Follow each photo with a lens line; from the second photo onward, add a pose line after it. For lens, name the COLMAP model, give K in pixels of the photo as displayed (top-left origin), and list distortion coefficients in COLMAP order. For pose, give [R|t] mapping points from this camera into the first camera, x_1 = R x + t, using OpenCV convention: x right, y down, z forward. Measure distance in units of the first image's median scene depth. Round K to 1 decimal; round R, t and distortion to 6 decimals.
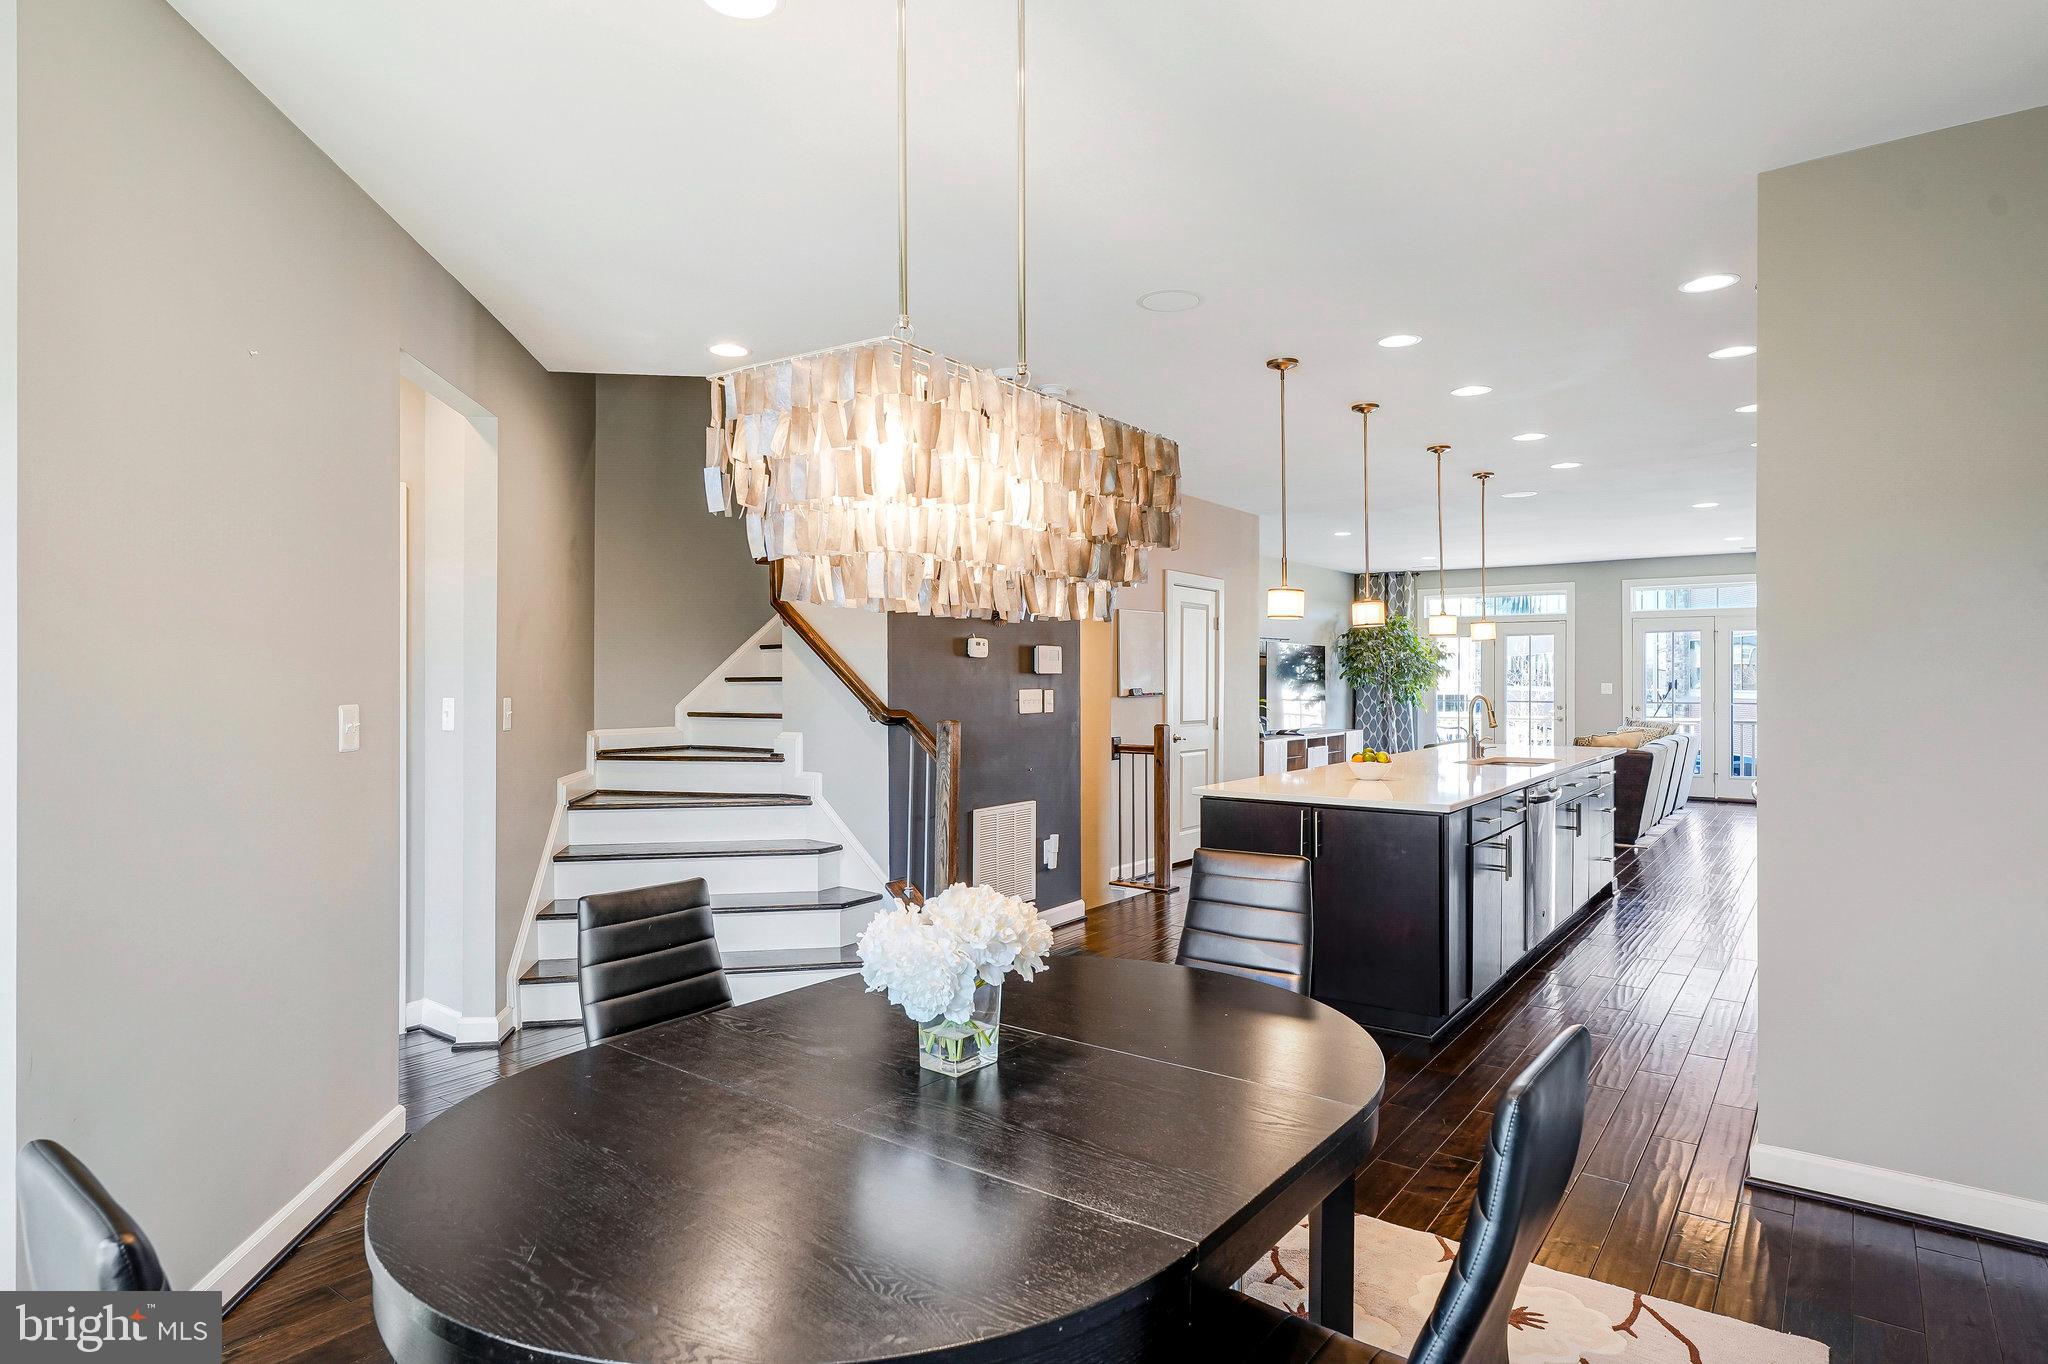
lens RADIAL K [[1116.2, 0, 994.5], [0, 1116.2, 692.2], [0, 0, 1]] dist [-0.004801, -0.000415]
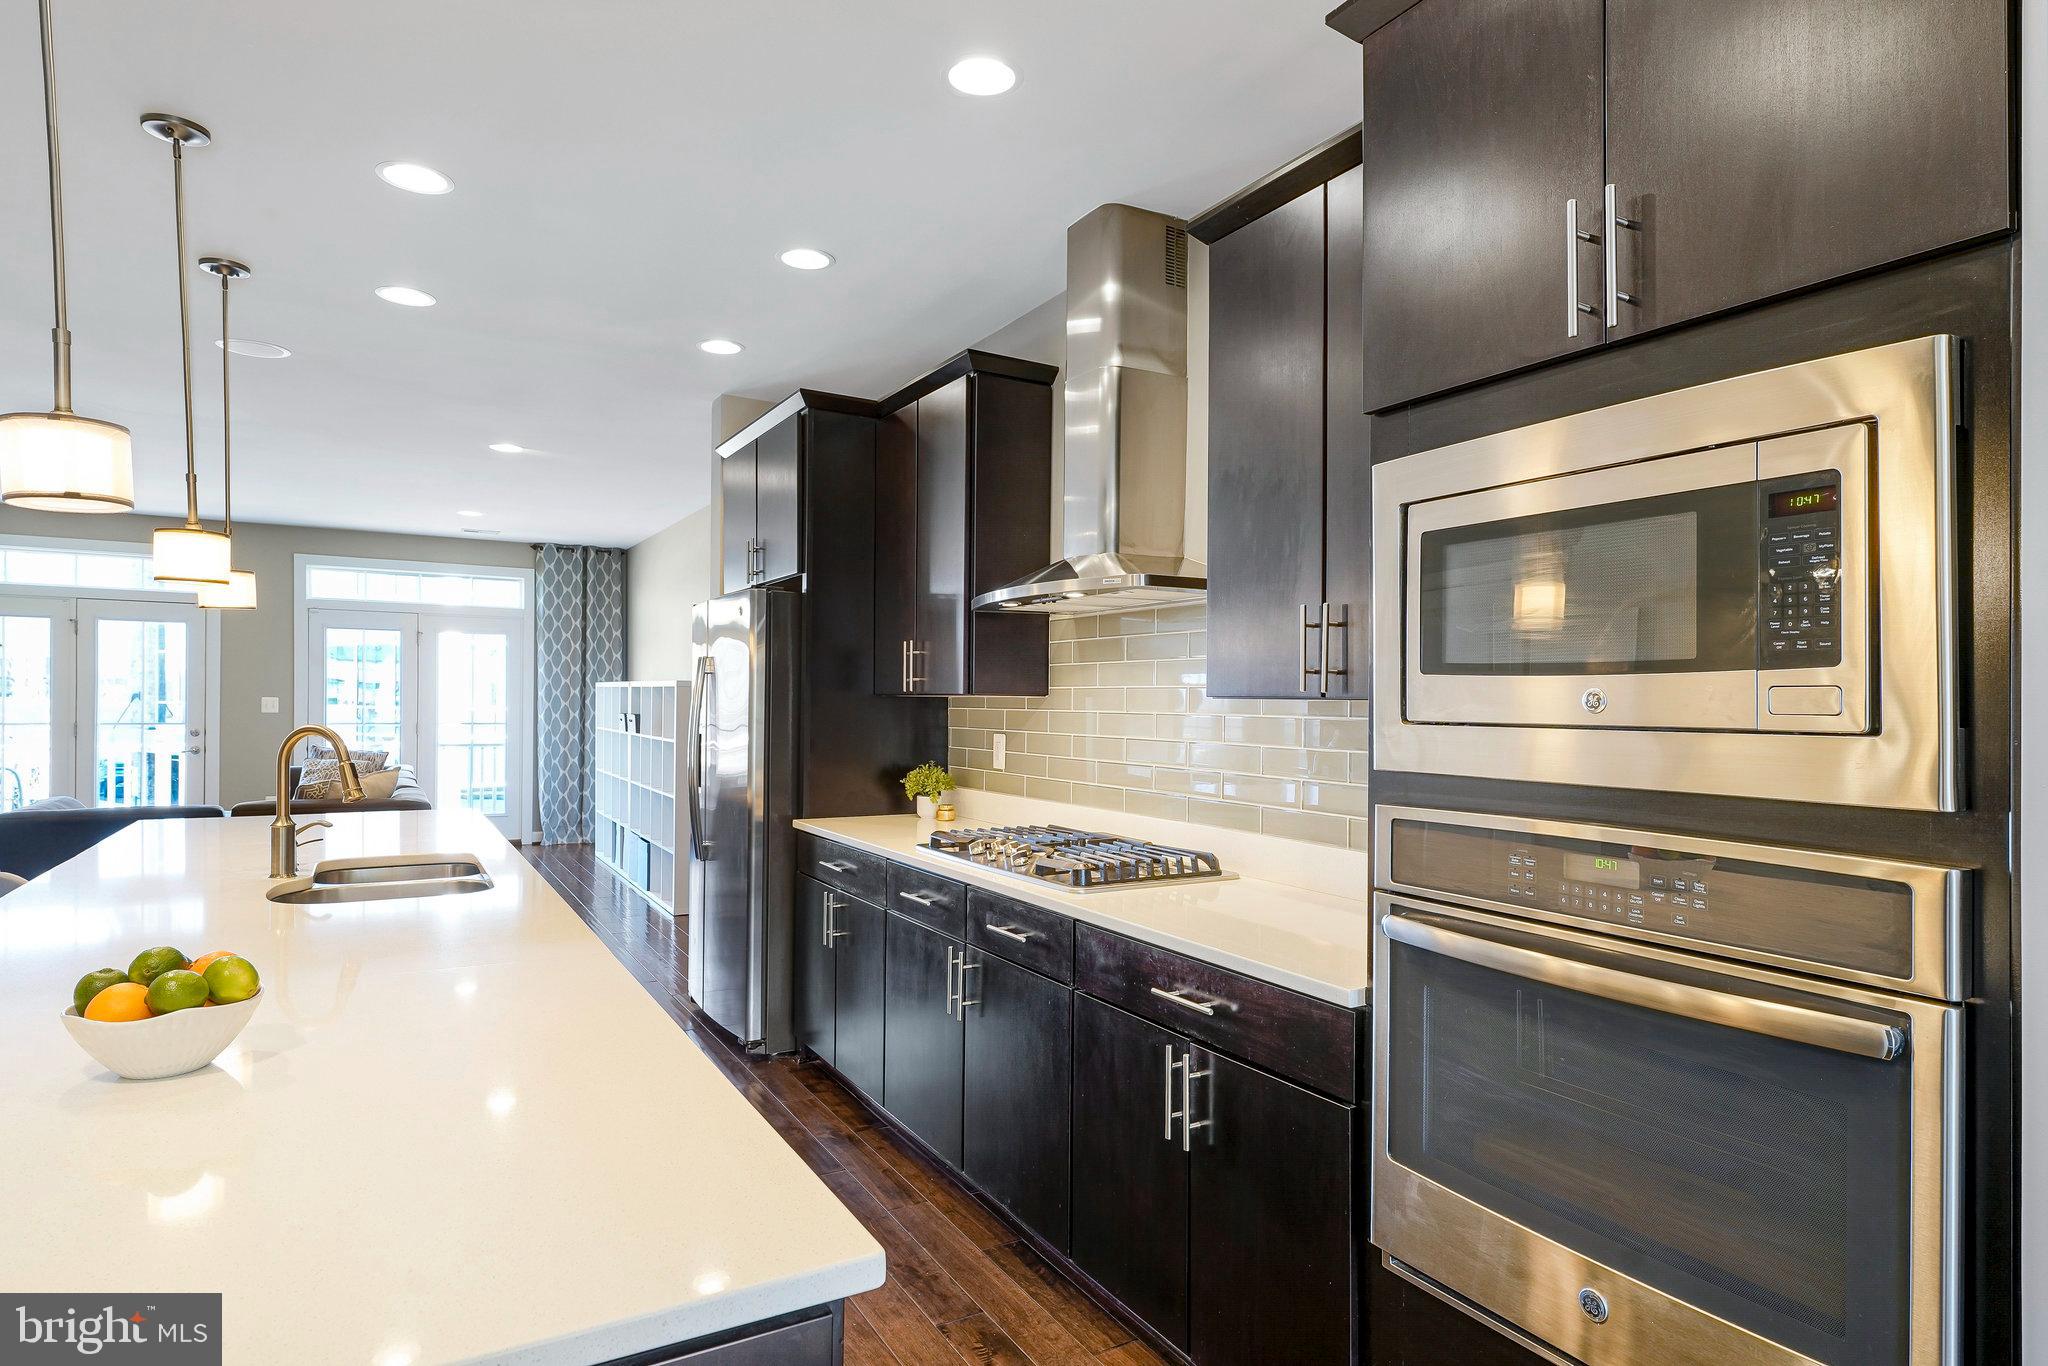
lens RADIAL K [[1116.2, 0, 1033.5], [0, 1116.2, 693.3], [0, 0, 1]] dist [-0.004801, -0.000415]
pose [[0.369706, 0.012790, 0.929061, 0.103984], [-0.002806, 0.999916, -0.012649, -0.004836], [-0.929144, 0.002070, 0.369711, 0.421222]]
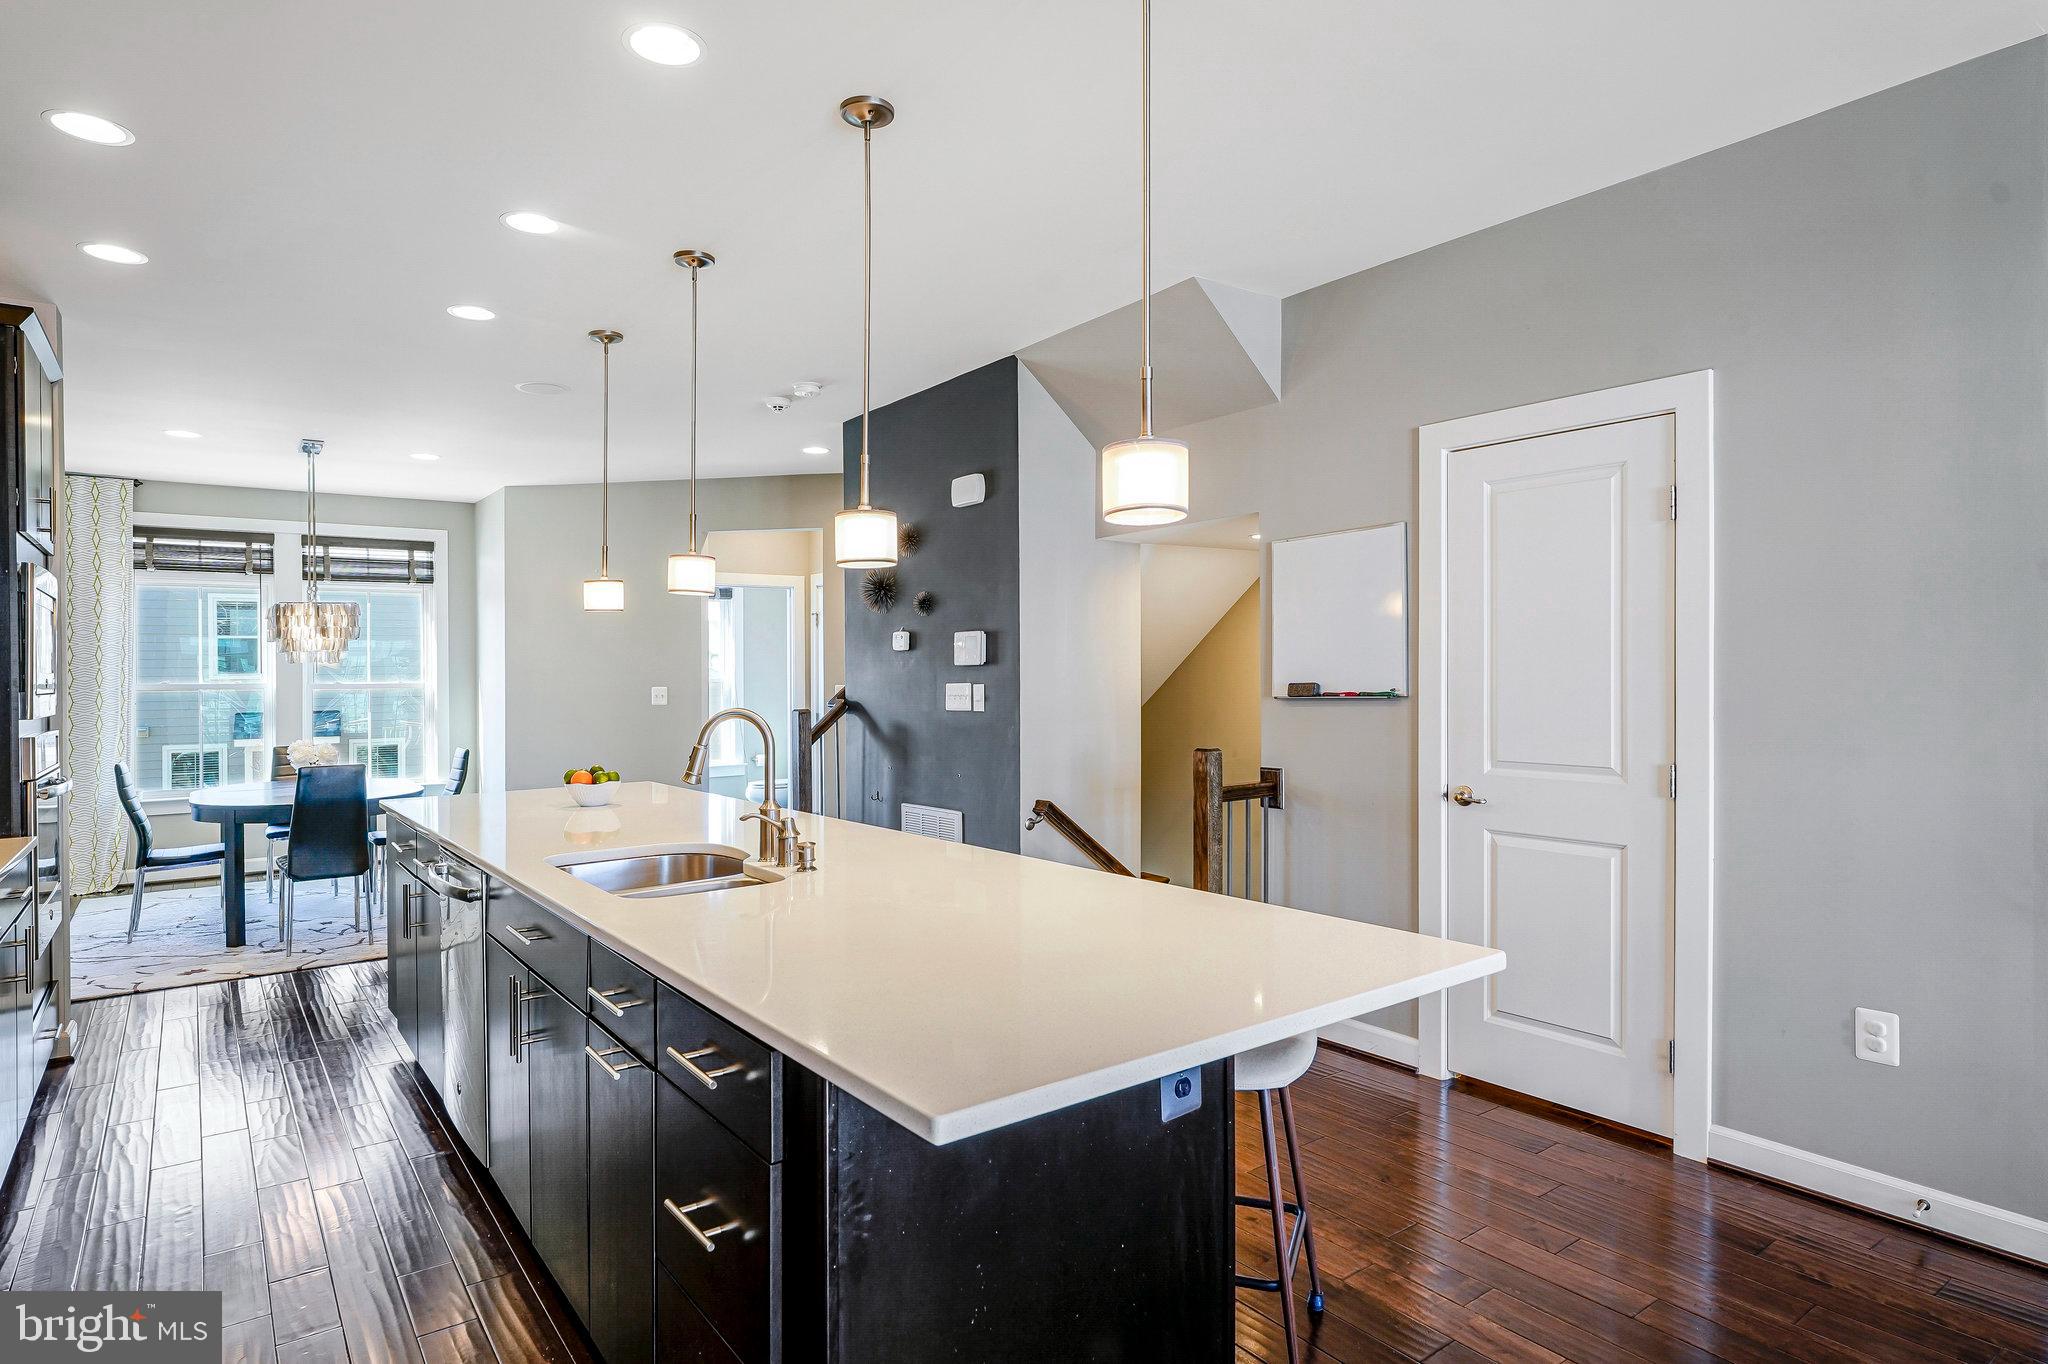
lens RADIAL K [[1116.2, 0, 1003.0], [0, 1116.2, 672.6], [0, 0, 1]] dist [-0.004801, -0.000415]
pose [[-0.280825, 0.001138, -0.959758, 0.602939], [0.001846, 0.999998, 0.000645, -0.007945], [0.959757, -0.001591, -0.280827, 0.894620]]
